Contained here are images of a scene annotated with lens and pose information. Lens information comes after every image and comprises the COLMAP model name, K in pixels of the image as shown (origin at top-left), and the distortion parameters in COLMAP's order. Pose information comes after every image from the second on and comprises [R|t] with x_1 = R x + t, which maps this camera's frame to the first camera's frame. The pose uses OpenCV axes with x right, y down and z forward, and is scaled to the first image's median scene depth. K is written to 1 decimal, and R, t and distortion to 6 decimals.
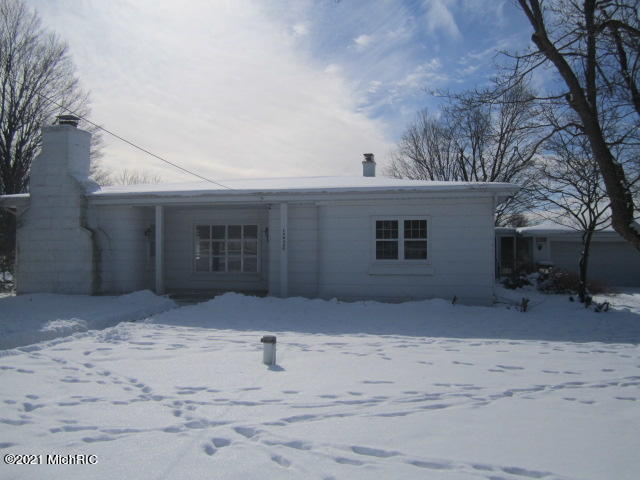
lens RADIAL K [[545.2, 0, 320.0], [0, 545.2, 240.0], [0, 0, 1]] dist [-0.039126, 0.026337]
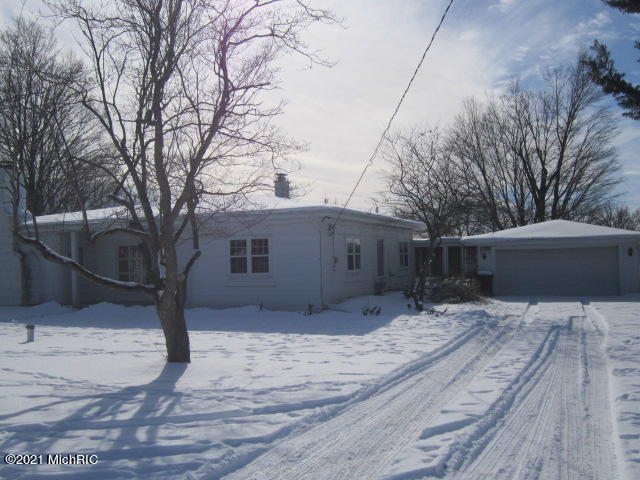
lens RADIAL K [[674.7, 0, 320.0], [0, 674.7, 240.0], [0, 0, 1]] dist [-0.011553, -0.003862]
pose [[0.979674, -0.028707, -0.198533, 0.579189], [0.026365, 0.999548, -0.014426, -0.009894], [0.198857, 0.008899, 0.979988, -0.379828]]
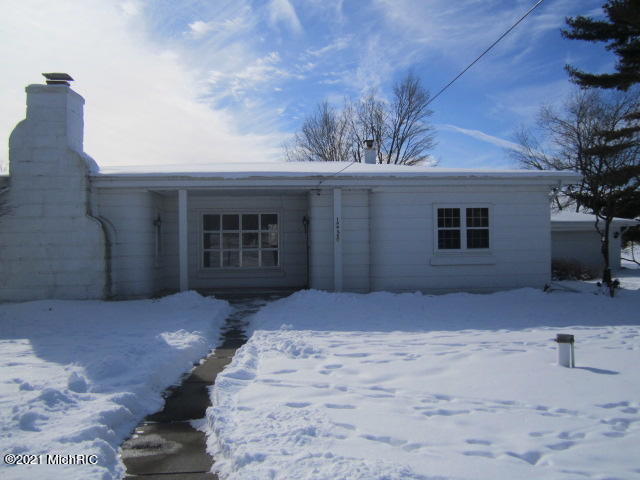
lens RADIAL K [[545.9, 0, 320.0], [0, 545.9, 240.0], [0, 0, 1]] dist [-0.035297, 0.005187]
pose [[0.957636, -0.011476, 0.287754, -0.367492], [0.008388, 0.999893, 0.011961, 0.006477], [-0.287861, -0.009041, 0.957630, 0.149544]]
